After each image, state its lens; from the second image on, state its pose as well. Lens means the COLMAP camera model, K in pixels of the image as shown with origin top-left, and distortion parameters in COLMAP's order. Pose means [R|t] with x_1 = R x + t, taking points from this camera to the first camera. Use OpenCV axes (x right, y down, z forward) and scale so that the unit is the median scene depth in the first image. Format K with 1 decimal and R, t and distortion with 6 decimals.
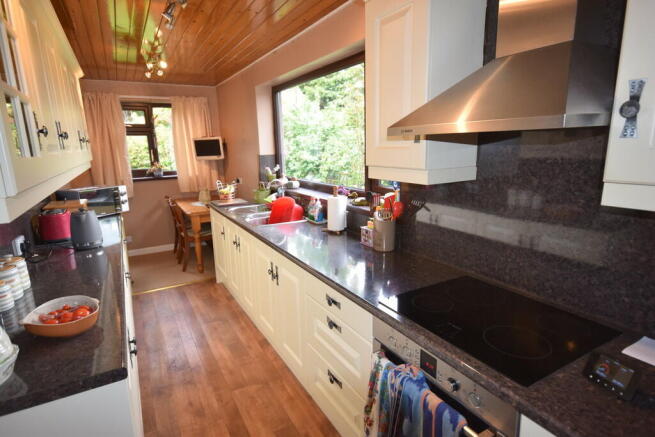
lens RADIAL K [[358.6, 0, 324.0], [0, 358.6, 216.5], [0, 0, 1]] dist [0.023962, 0.000562]
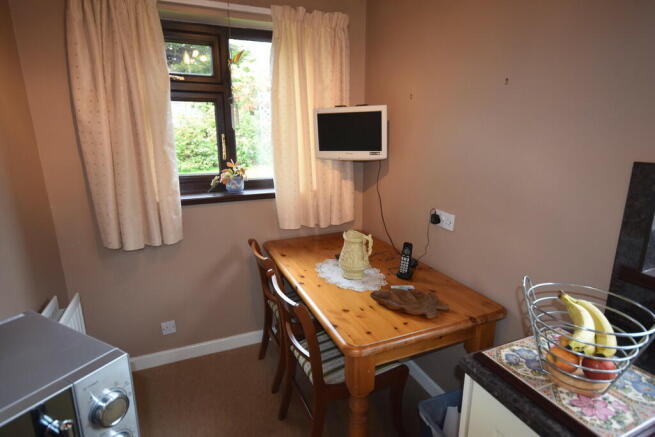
lens RADIAL K [[358.6, 0, 327.8], [0, 358.6, 217.1], [0, 0, 1]] dist [0.023962, 0.000562]
pose [[0.994052, 0.049285, -0.097118, -0.302744], [-0.045547, 0.998147, 0.040338, -0.105942], [0.098926, -0.035675, 0.994455, 0.568233]]
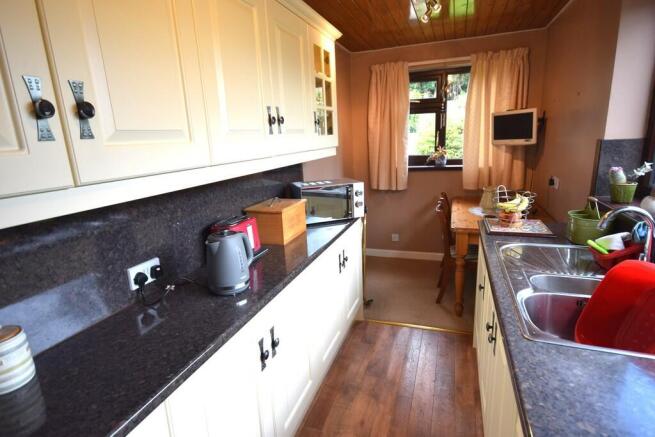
lens RADIAL K [[358.6, 0, 323.2], [0, 358.6, 218.8], [0, 0, 1]] dist [0.023962, 0.000562]
pose [[0.662200, 0.172223, -0.729267, -0.039807], [-0.126825, 0.984948, 0.117443, -0.058681], [0.738516, 0.014719, 0.674075, 0.298857]]
